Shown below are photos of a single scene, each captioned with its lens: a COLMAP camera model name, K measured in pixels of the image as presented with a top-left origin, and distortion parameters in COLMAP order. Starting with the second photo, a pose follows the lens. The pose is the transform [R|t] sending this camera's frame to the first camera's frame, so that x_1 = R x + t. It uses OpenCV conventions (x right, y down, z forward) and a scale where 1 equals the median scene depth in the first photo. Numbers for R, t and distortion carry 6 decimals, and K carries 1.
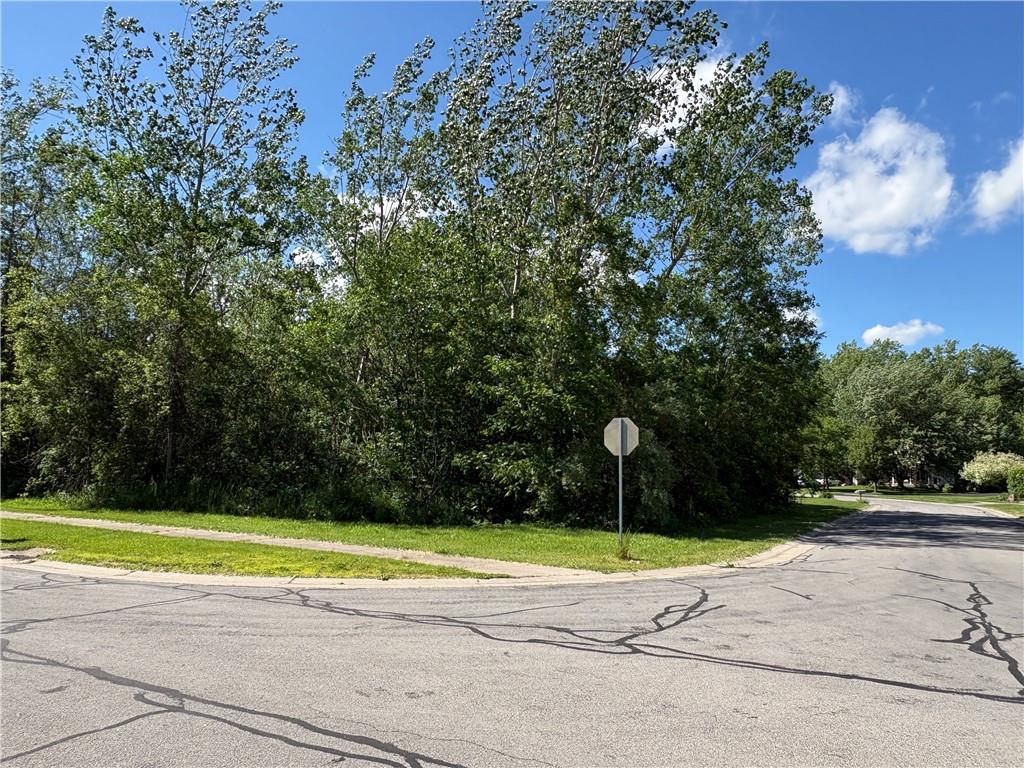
lens RADIAL K [[717.7, 0, 512.0], [0, 717.7, 384.0], [0, 0, 1]] dist [0.002282, 0.029249]
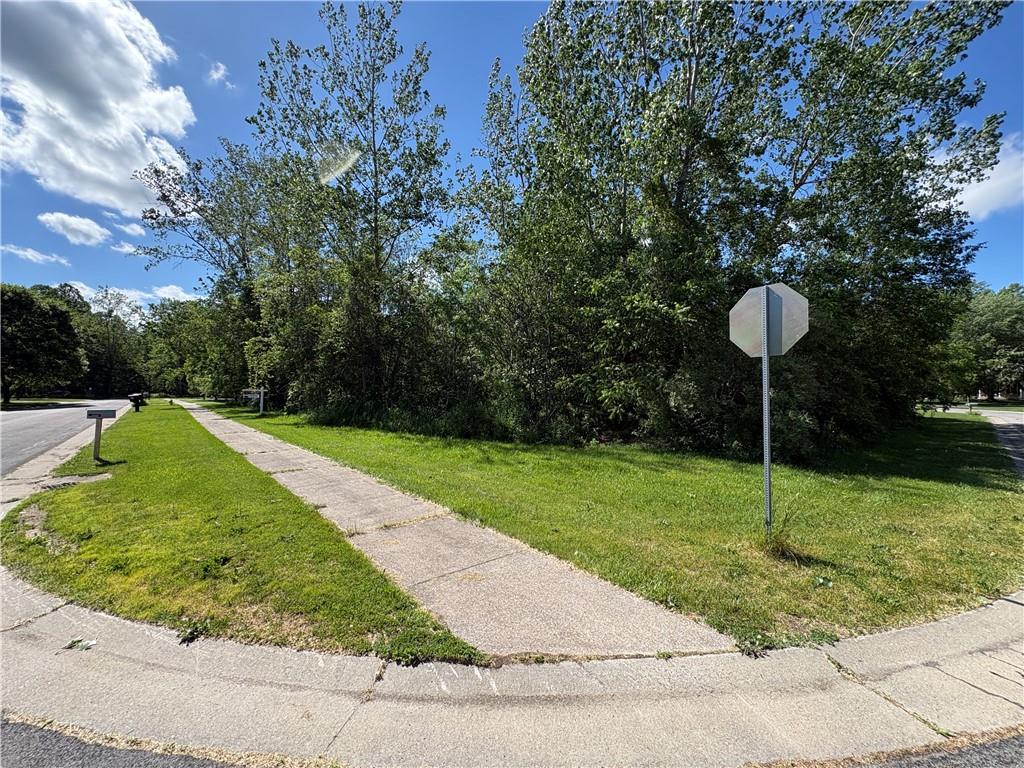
lens RADIAL K [[406.6, 0, 512.4], [0, 406.6, 385.2], [0, 0, 1]] dist [-0.001443, -0.000357]
pose [[0.943212, -0.024598, -0.331278, 0.067316], [0.057206, 0.994384, 0.089042, 0.073373], [0.327228, -0.102936, 0.939322, 0.585769]]
